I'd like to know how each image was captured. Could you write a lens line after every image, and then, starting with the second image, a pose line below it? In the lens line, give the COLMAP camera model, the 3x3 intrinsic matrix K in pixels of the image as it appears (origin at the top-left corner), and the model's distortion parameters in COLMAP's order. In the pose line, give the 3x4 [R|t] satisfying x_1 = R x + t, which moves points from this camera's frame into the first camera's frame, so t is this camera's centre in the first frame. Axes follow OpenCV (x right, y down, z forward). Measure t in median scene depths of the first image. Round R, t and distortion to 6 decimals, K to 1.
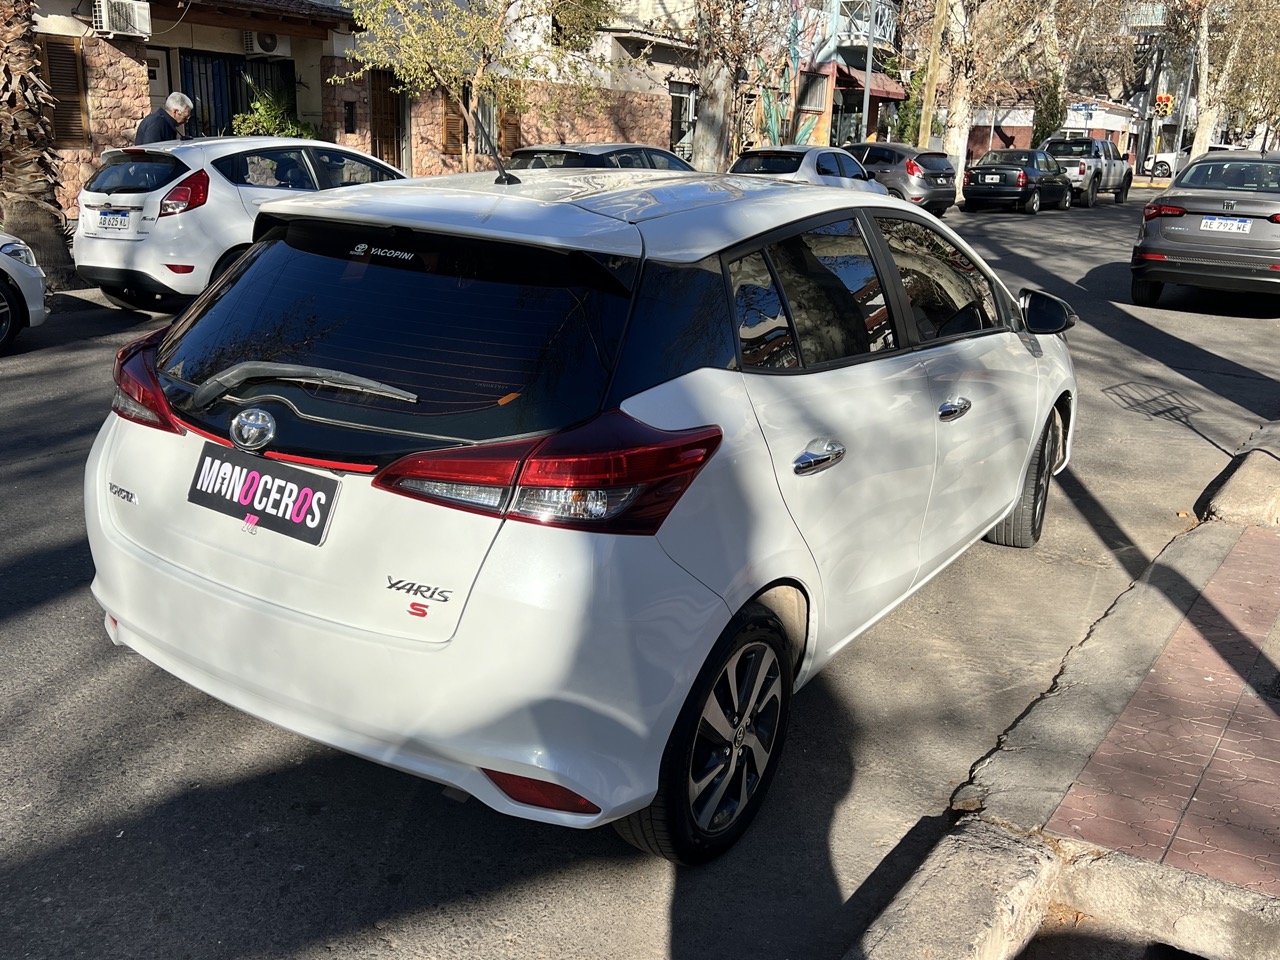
lens RADIAL K [[1157.8, 0, 636.3], [0, 1157.8, 476.9], [0, 0, 1]] dist [0.036706, -0.019325]
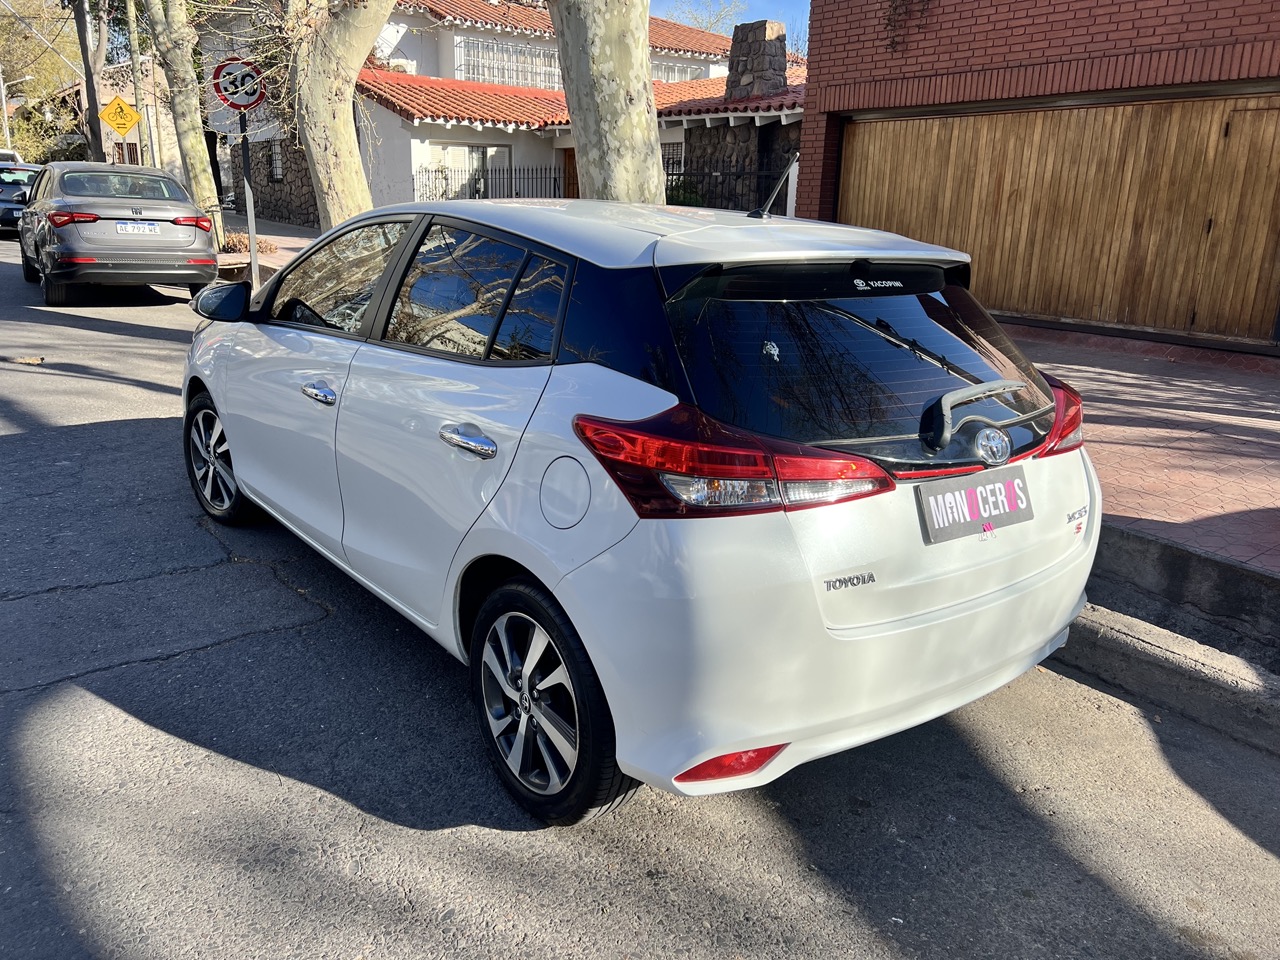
lens RADIAL K [[959.1, 0, 645.9], [0, 959.1, 478.7], [0, 0, 1]] dist [0.071986, -0.085039]
pose [[0.316428, -0.284843, 0.904841, -0.211570], [0.240460, 0.946785, 0.213957, -0.047966], [-0.917634, 0.149876, 0.368082, 0.158866]]
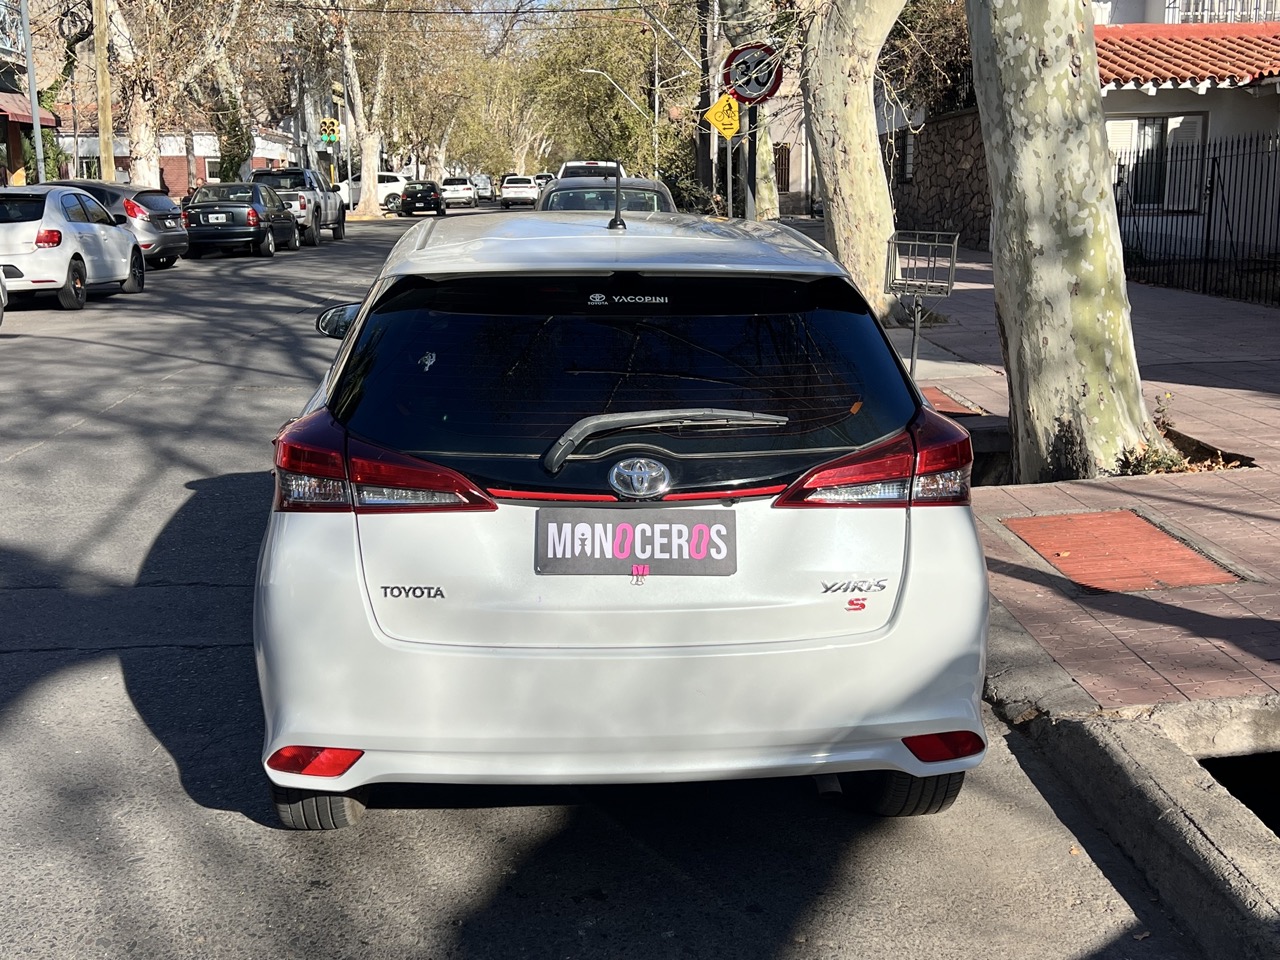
lens RADIAL K [[1429.3, 0, 645.9], [0, 1429.3, 474.6], [0, 0, 1]] dist [0.128253, -0.281896]
pose [[0.791741, -0.158526, 0.589929, -0.172383], [0.202336, 0.979280, -0.008402, -0.005301], [-0.576374, 0.126016, 0.807411, 0.000459]]
